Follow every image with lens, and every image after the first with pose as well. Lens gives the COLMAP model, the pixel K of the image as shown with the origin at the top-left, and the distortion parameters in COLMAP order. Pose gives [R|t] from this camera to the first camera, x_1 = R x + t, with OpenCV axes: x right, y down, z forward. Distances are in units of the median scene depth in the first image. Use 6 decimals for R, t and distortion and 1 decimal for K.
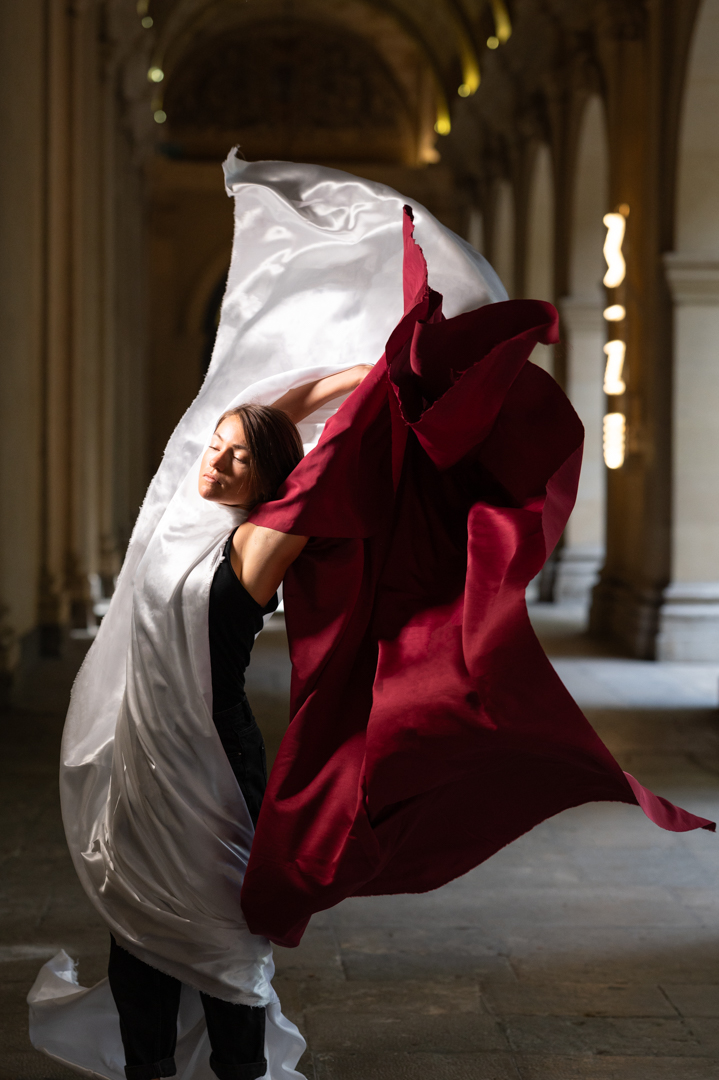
lens RADIAL K [[2705.5, 0, 359.5], [0, 2705.5, 540.0], [0, 0, 1]] dist [-0.096400, 0.305655]
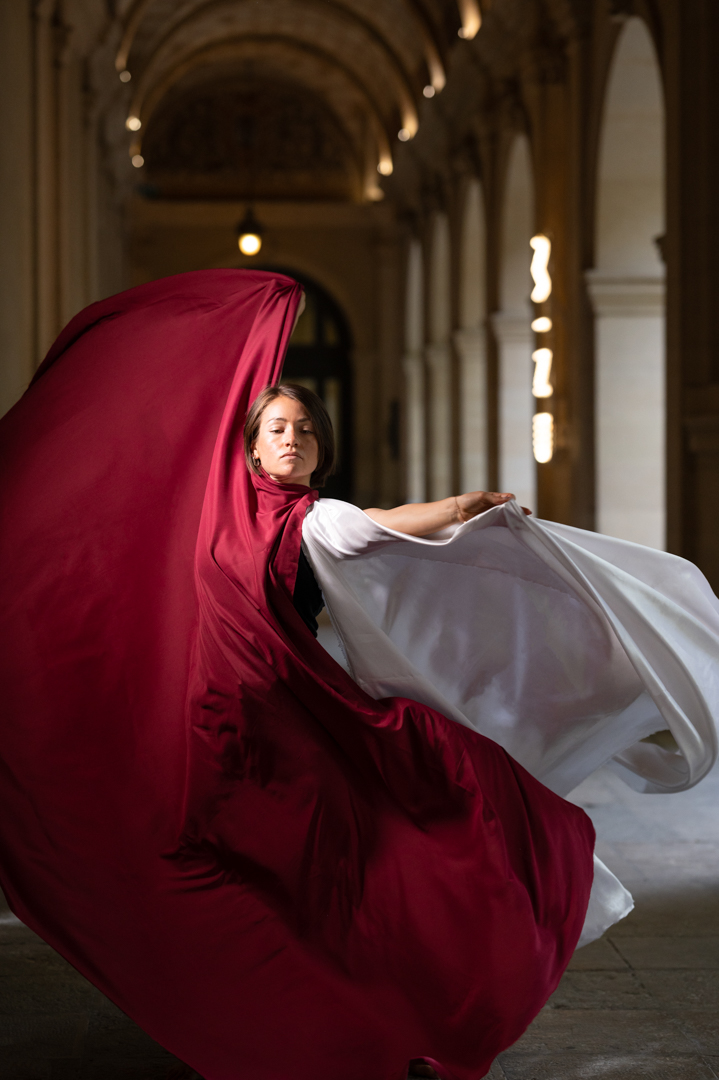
lens RADIAL K [[2705.5, 0, 359.5], [0, 2705.5, 540.0], [0, 0, 1]] dist [-0.096400, 0.305655]
pose [[0.999865, -0.011769, 0.011465, 0.004573], [0.011677, 0.999899, 0.008054, -0.004307], [-0.011559, -0.007919, 0.999902, -0.135259]]
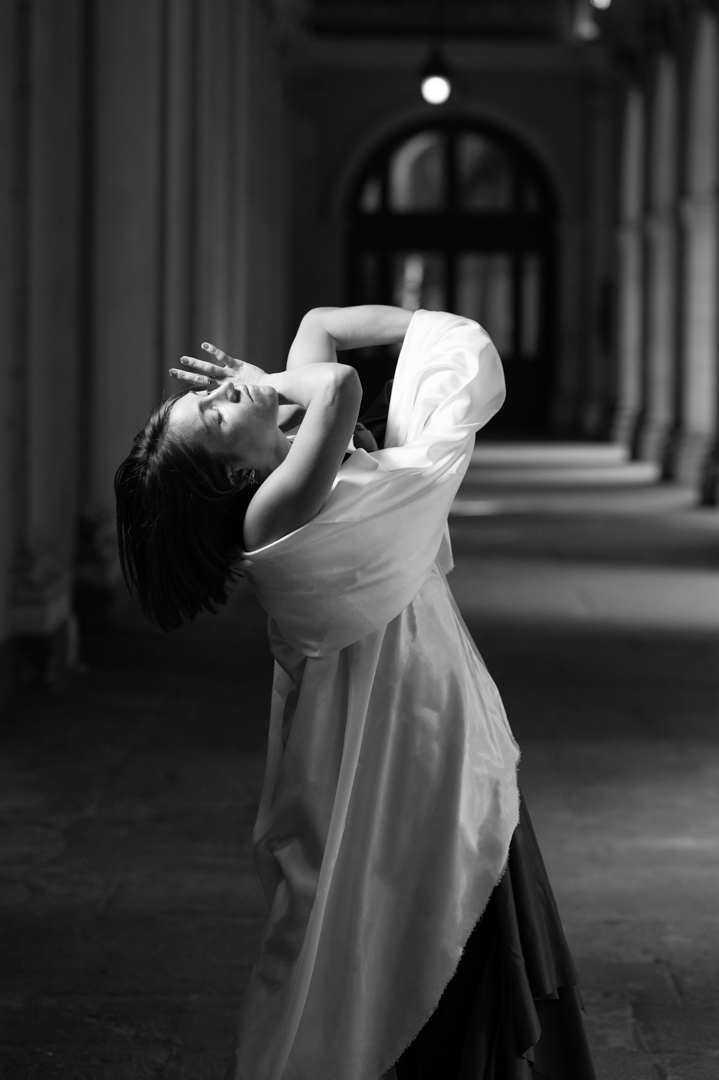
lens RADIAL K [[2705.5, 0, 359.5], [0, 2705.5, 540.0], [0, 0, 1]] dist [-0.096400, 0.305655]
pose [[0.998314, 0.006301, -0.057696, 0.001857], [-0.003935, 0.999150, 0.041036, -0.001499], [0.057906, -0.040740, 0.997490, 0.042557]]
